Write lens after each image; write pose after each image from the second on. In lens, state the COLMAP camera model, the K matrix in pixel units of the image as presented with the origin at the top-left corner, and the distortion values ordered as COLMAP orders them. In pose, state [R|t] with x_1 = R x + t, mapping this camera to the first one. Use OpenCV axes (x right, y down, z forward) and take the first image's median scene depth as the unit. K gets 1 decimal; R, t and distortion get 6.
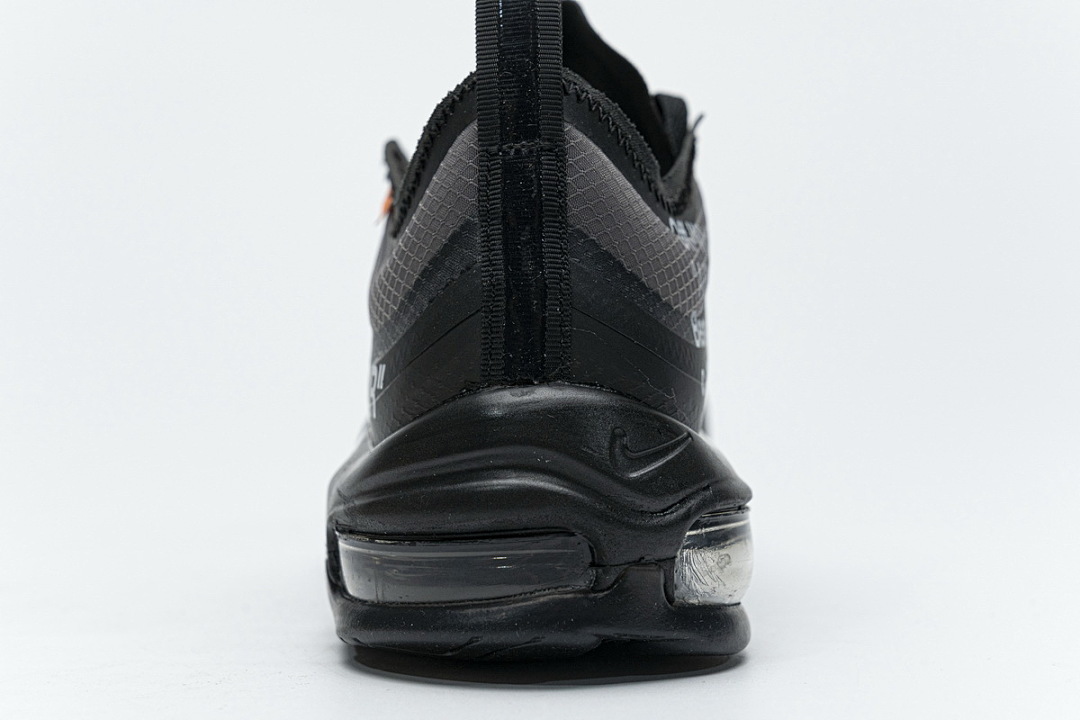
lens RADIAL K [[1921.1, 0, 537.5], [0, 1921.1, 357.0], [0, 0, 1]] dist [0.015188, 0.000000]
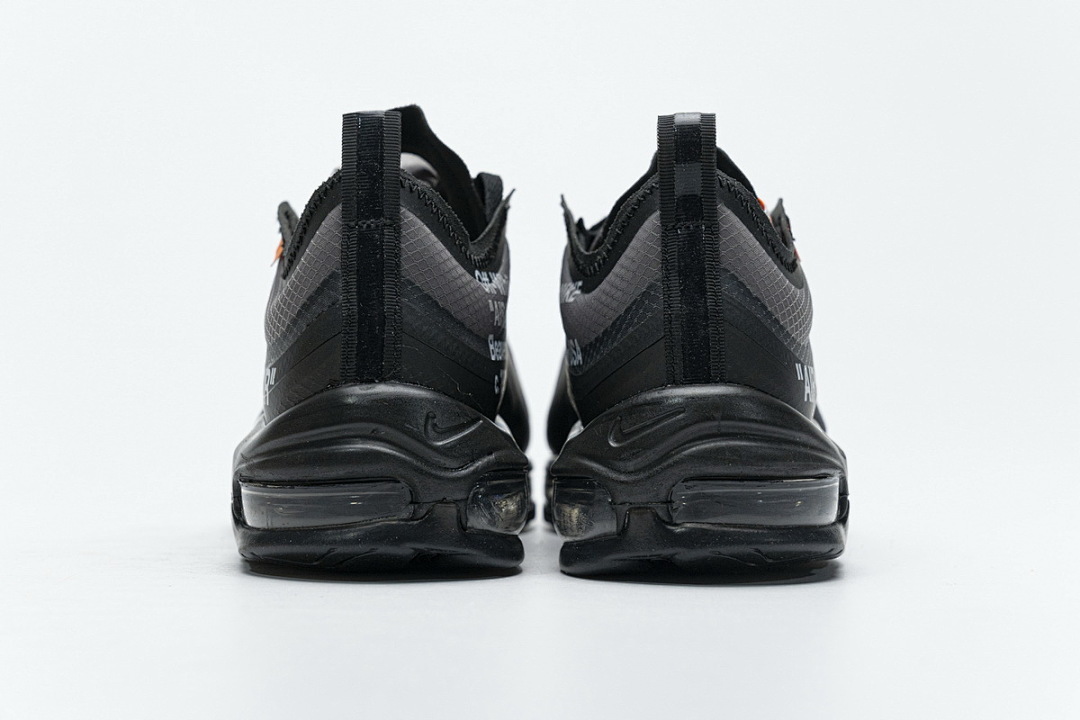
lens RADIAL K [[2234.2, 0, 543.5], [0, 2234.2, 364.7], [0, 0, 1]] dist [0.064385, 0.000000]
pose [[0.998953, 0.018948, 0.041628, 0.054552], [-0.018792, 0.999815, -0.004140, 0.004958], [-0.041699, 0.003354, 0.999125, -0.726308]]
